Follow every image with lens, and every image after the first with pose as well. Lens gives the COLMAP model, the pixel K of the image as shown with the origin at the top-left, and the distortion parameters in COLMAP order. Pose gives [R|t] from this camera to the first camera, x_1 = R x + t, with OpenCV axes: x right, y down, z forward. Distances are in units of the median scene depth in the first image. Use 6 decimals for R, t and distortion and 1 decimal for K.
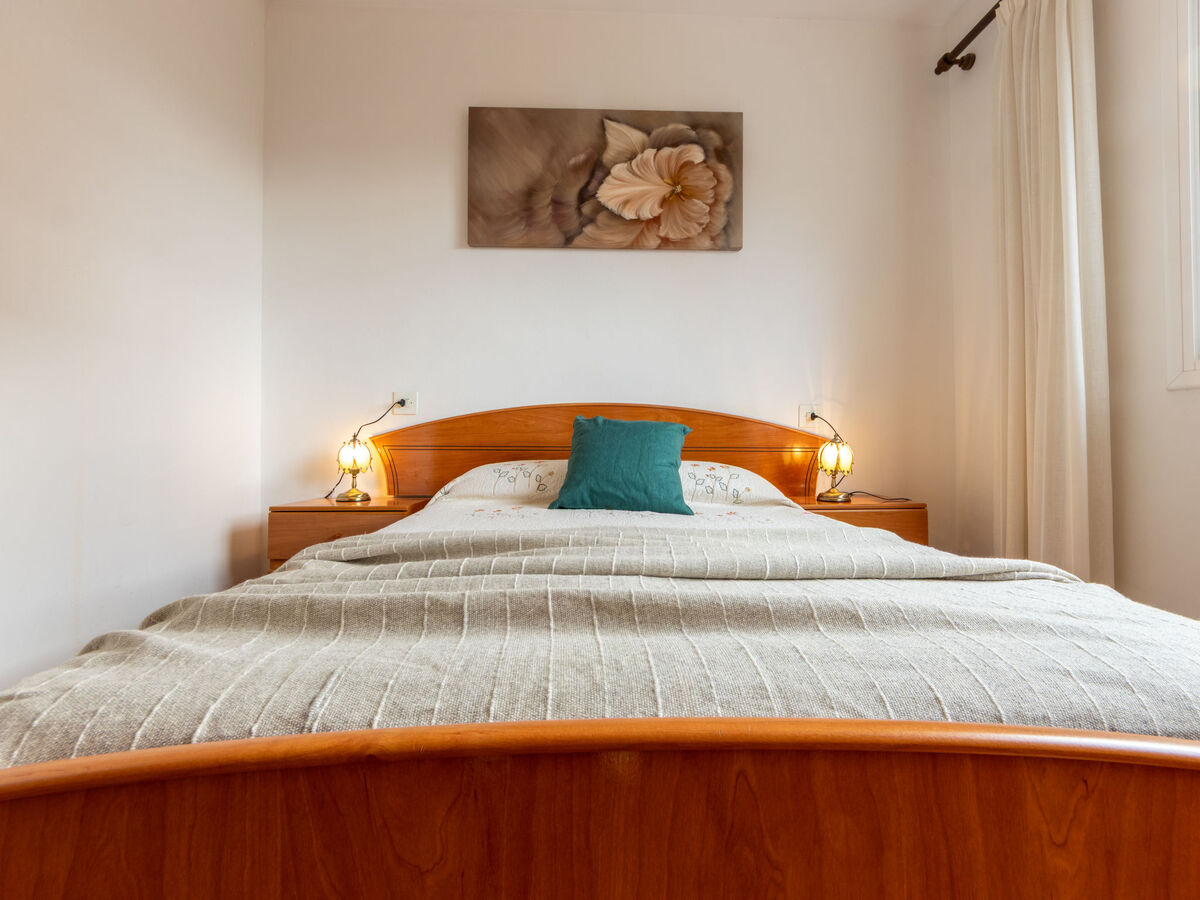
lens RADIAL K [[504.2, 0, 585.3], [0, 504.2, 432.2], [0, 0, 1]] dist [-0.011277, -0.001201]
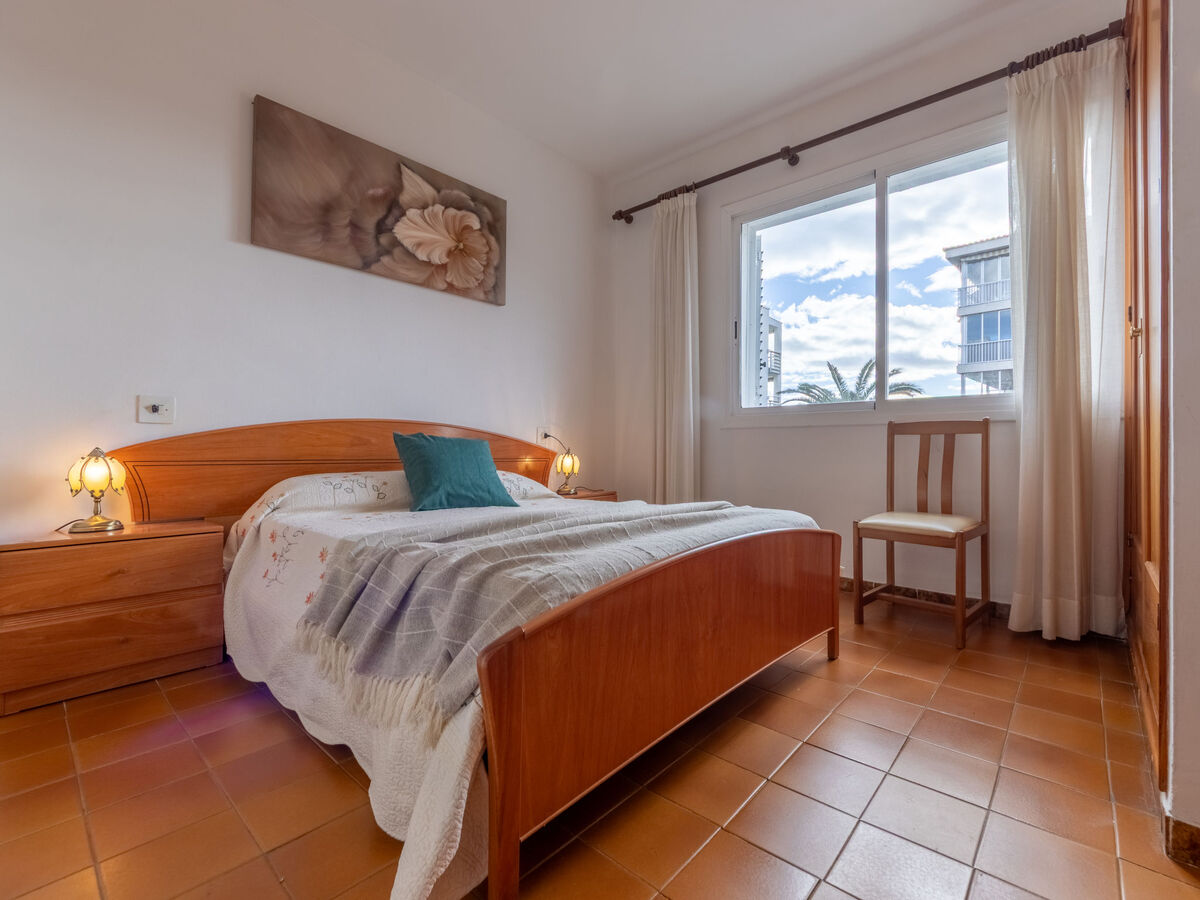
lens RADIAL K [[540.5, 0, 600.1], [0, 540.5, 447.8], [0, 0, 1]] dist [-0.023523, -0.000716]
pose [[0.694579, 0.003722, 0.719406, -0.511021], [-0.008321, 0.999961, 0.002860, -0.003324], [-0.719368, -0.007973, 0.694584, -0.145180]]
